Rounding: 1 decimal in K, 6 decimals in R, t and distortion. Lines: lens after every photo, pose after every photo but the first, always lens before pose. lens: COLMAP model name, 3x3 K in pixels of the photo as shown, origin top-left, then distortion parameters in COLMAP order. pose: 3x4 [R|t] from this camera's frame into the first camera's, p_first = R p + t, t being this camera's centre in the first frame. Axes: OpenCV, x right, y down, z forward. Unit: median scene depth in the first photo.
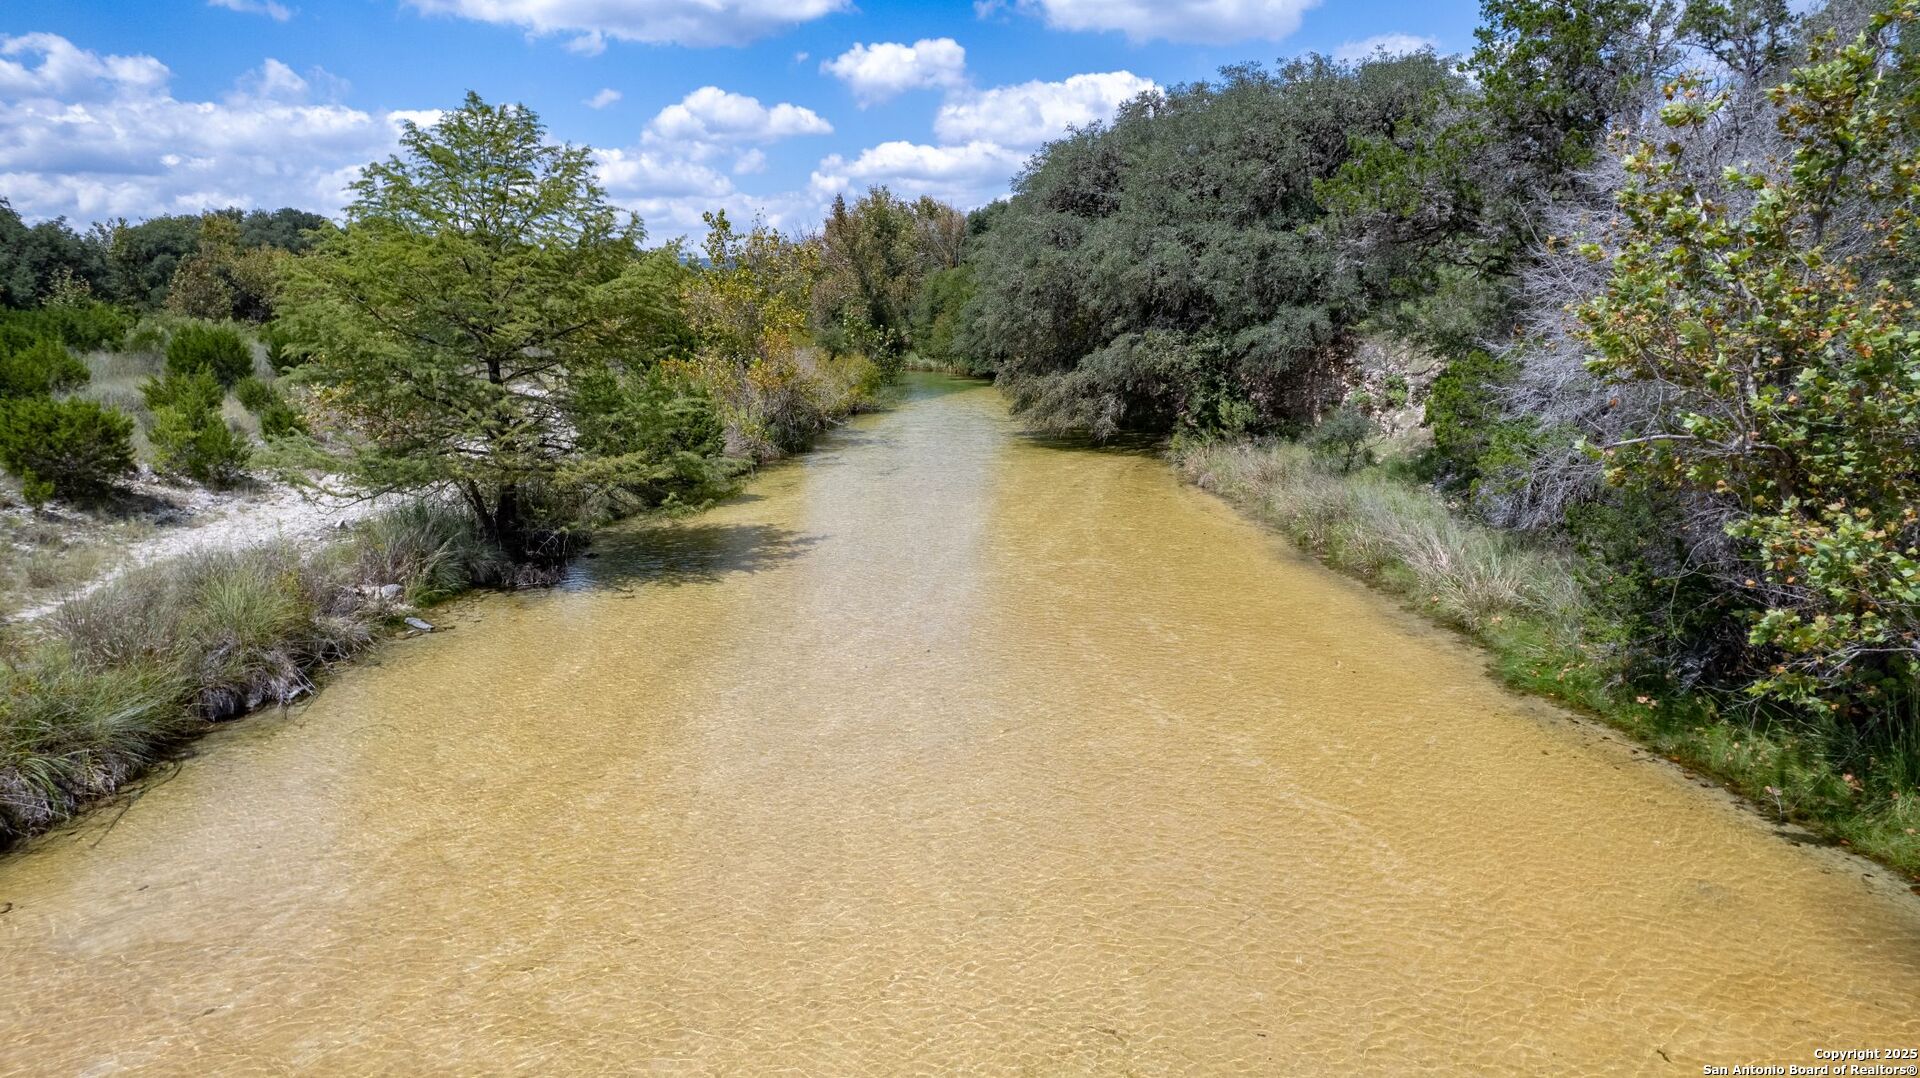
lens RADIAL K [[1226.9, 0, 960.0], [0, 1226.9, 539.0], [0, 0, 1]] dist [-0.058960, 0.067741]
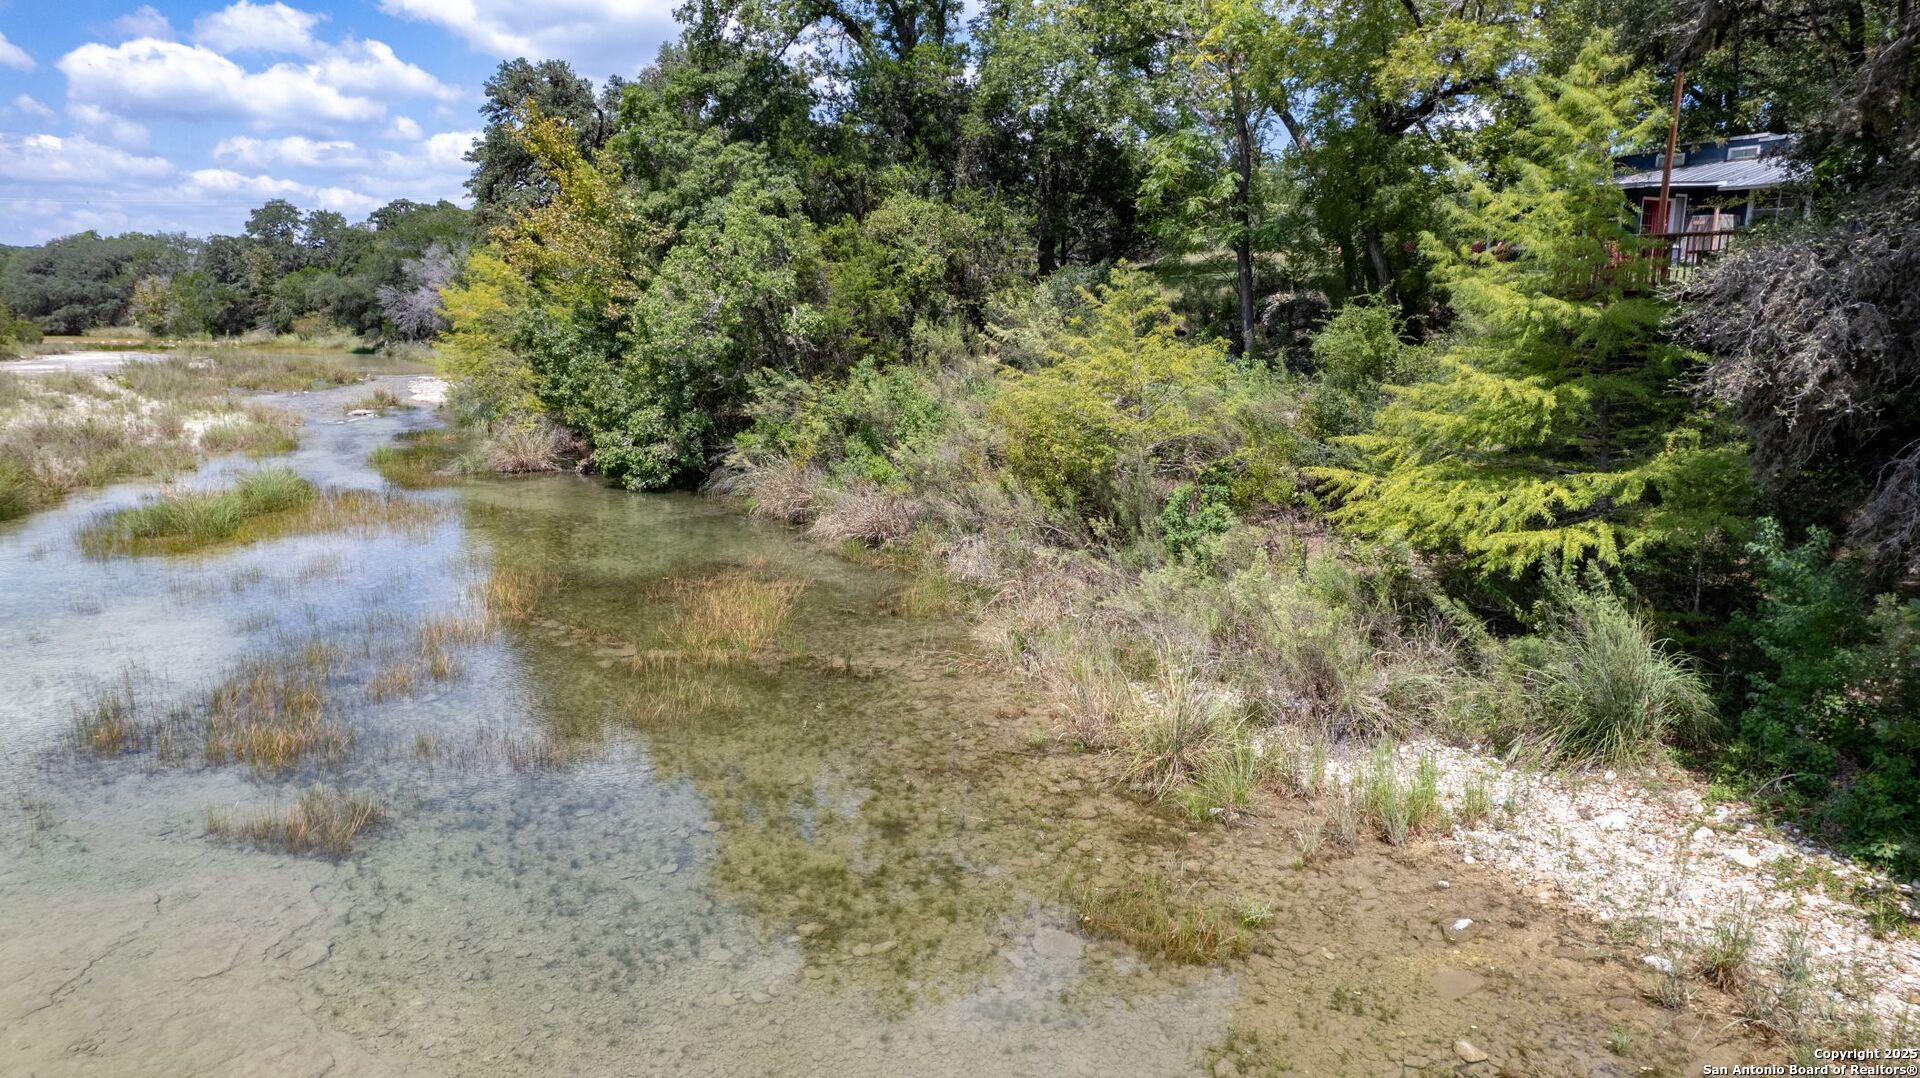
lens RADIAL K [[1226.9, 0, 960.0], [0, 1226.9, 539.0], [0, 0, 1]] dist [-0.058960, 0.067741]
pose [[0.674660, -0.140301, 0.724672, -0.856970], [0.136976, 0.988514, 0.063860, 0.722469], [-0.725308, 0.056179, 0.686129, -3.749469]]
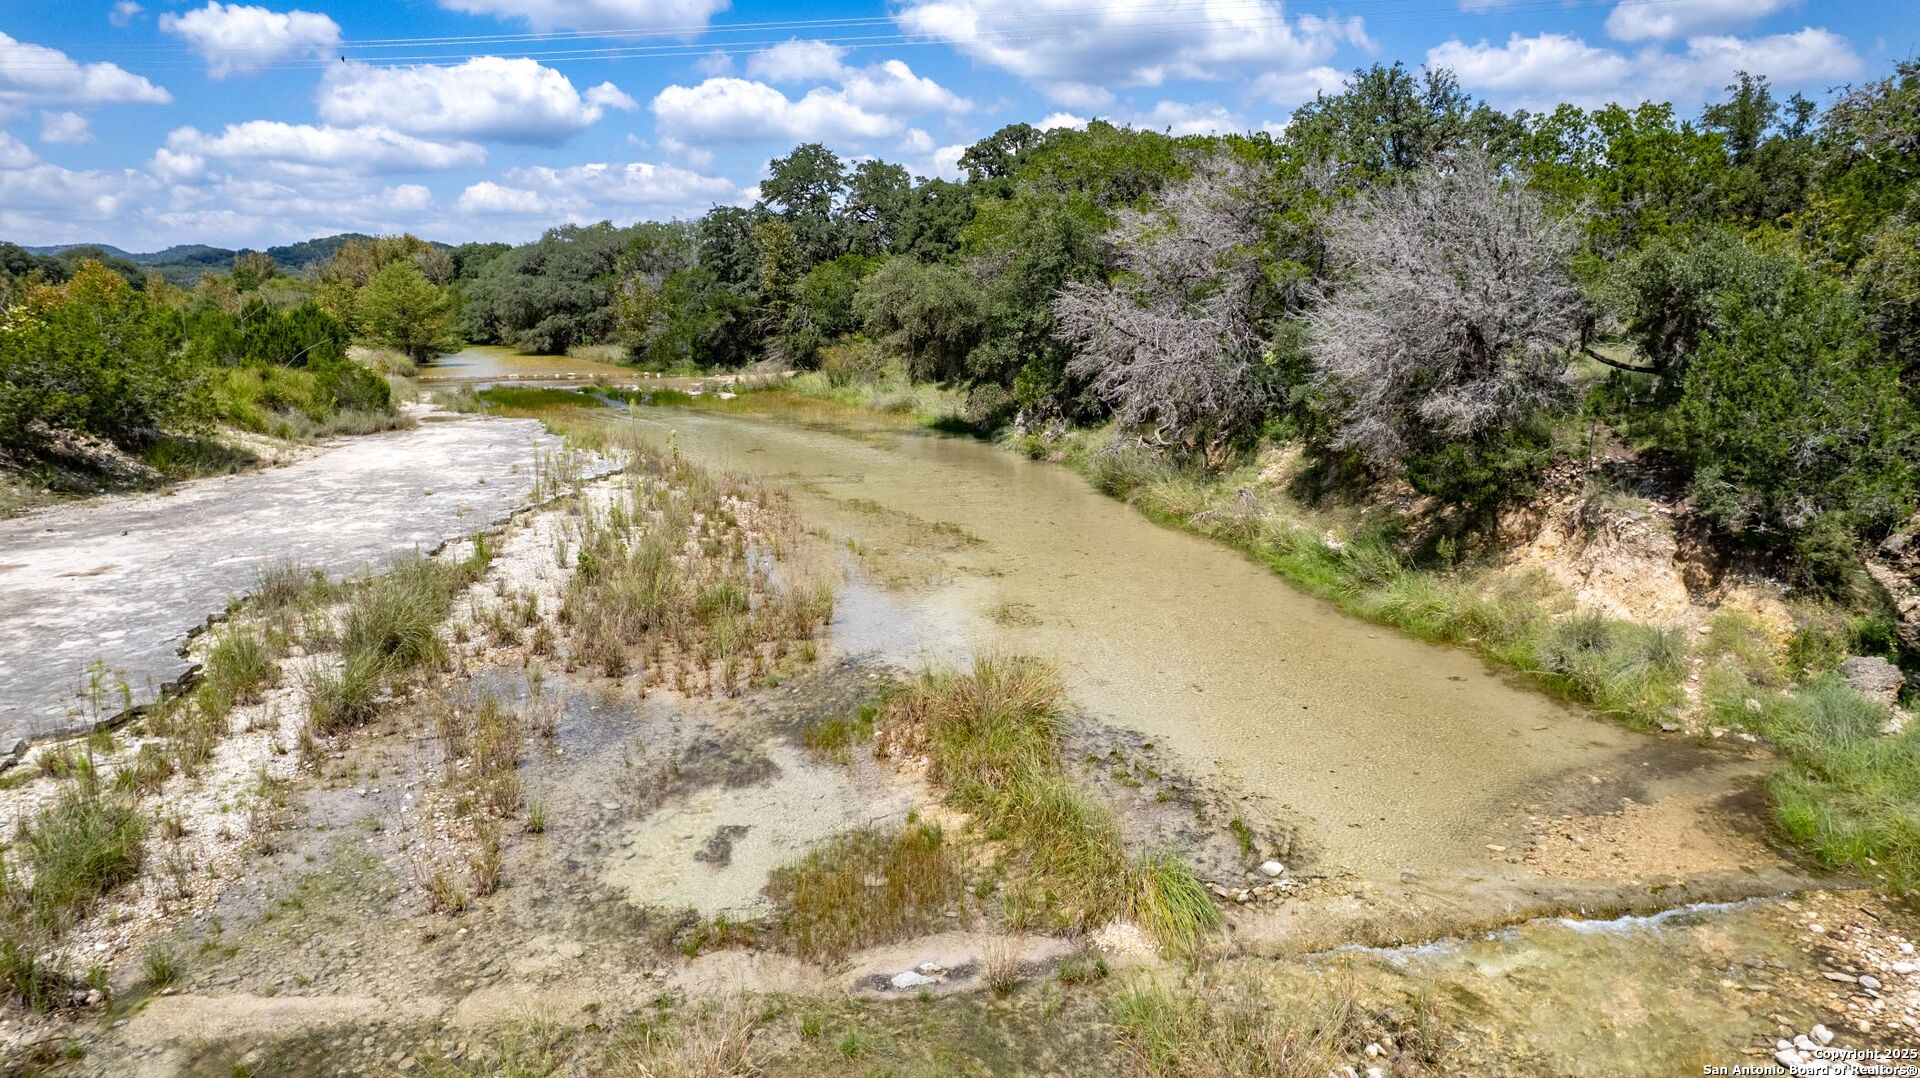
lens RADIAL K [[1226.6, 0, 960.0], [0, 1226.6, 539.0], [0, 0, 1]] dist [-0.071116, 0.080734]
pose [[0.898856, -0.082701, 0.430369, -0.290291], [0.080958, 0.996466, 0.022398, 0.390066], [-0.430701, 0.014709, 0.902375, -2.107008]]
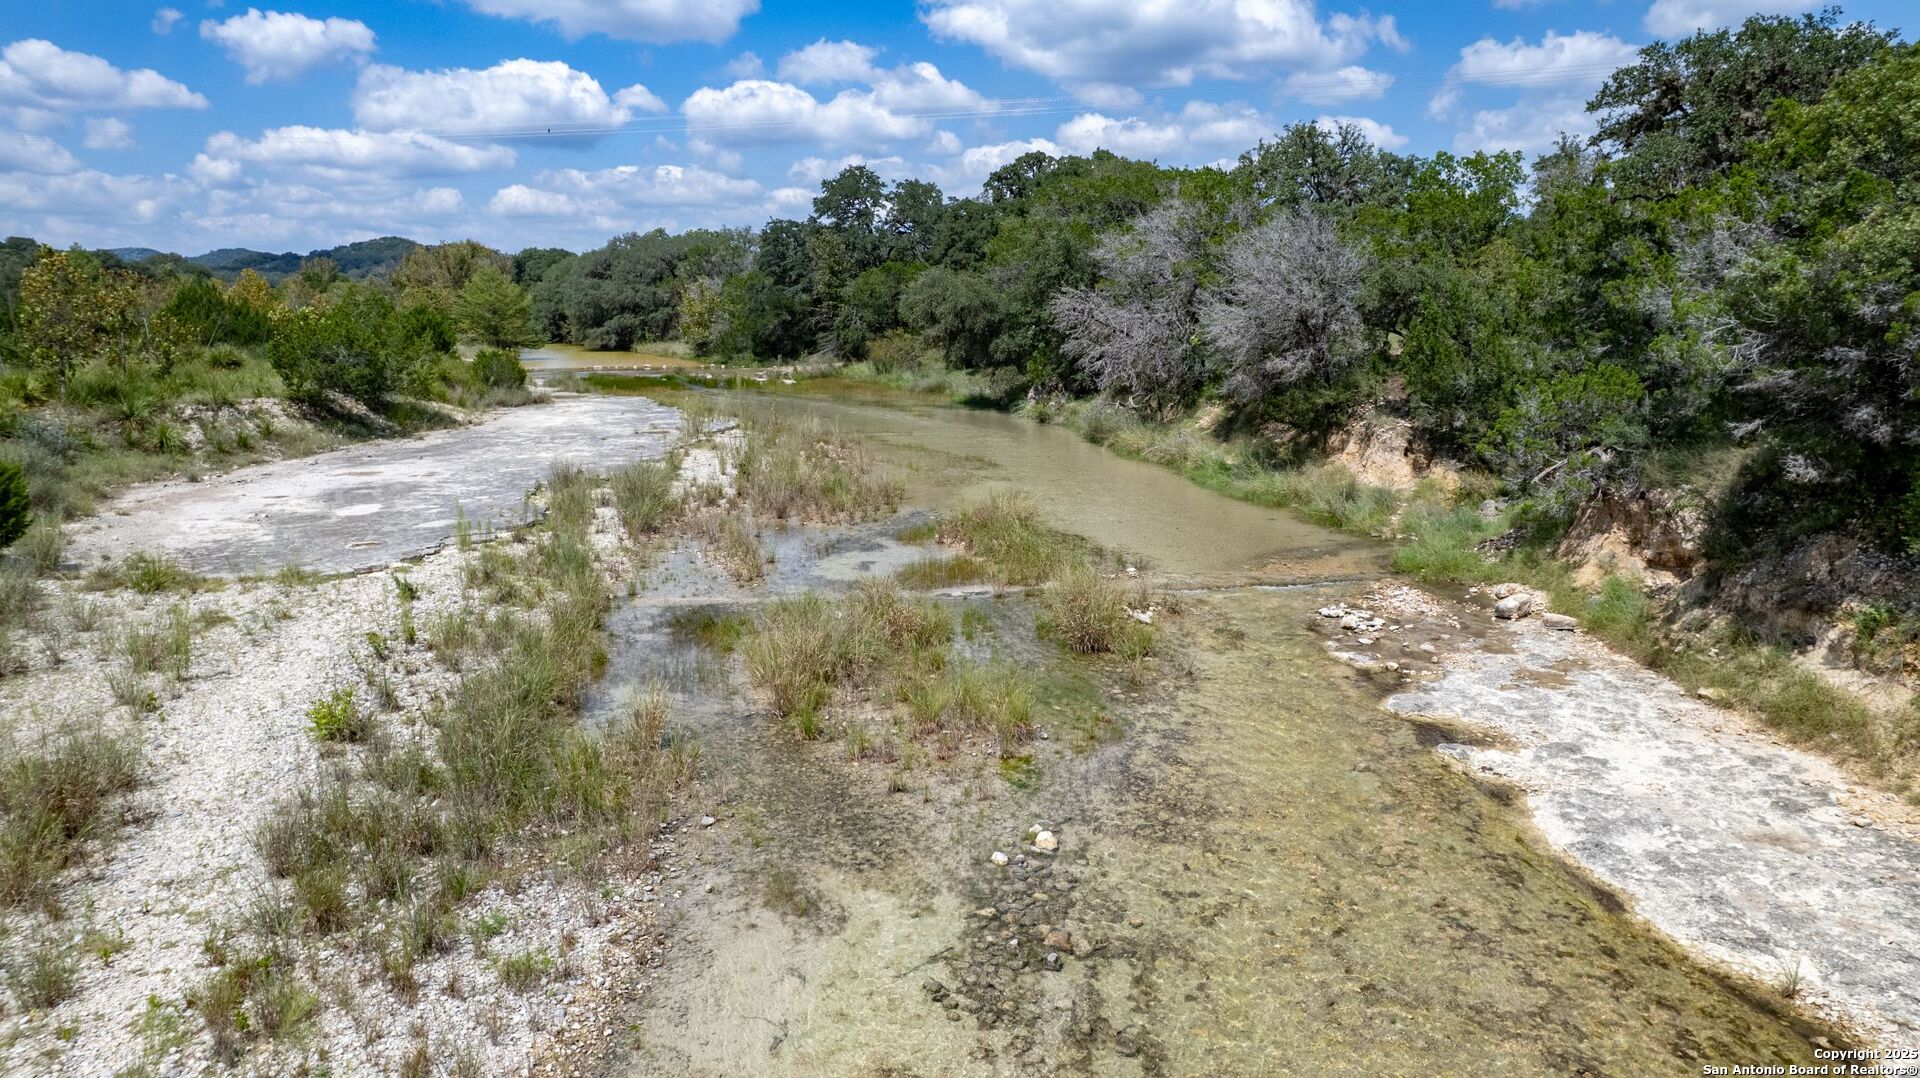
lens RADIAL K [[1226.9, 0, 960.0], [0, 1226.9, 539.0], [0, 0, 1]] dist [-0.058960, 0.067741]
pose [[0.908224, -0.079562, 0.410852, -0.425253], [0.078644, 0.996718, 0.019166, 0.444493], [-0.411029, 0.014904, 0.911500, -2.384939]]
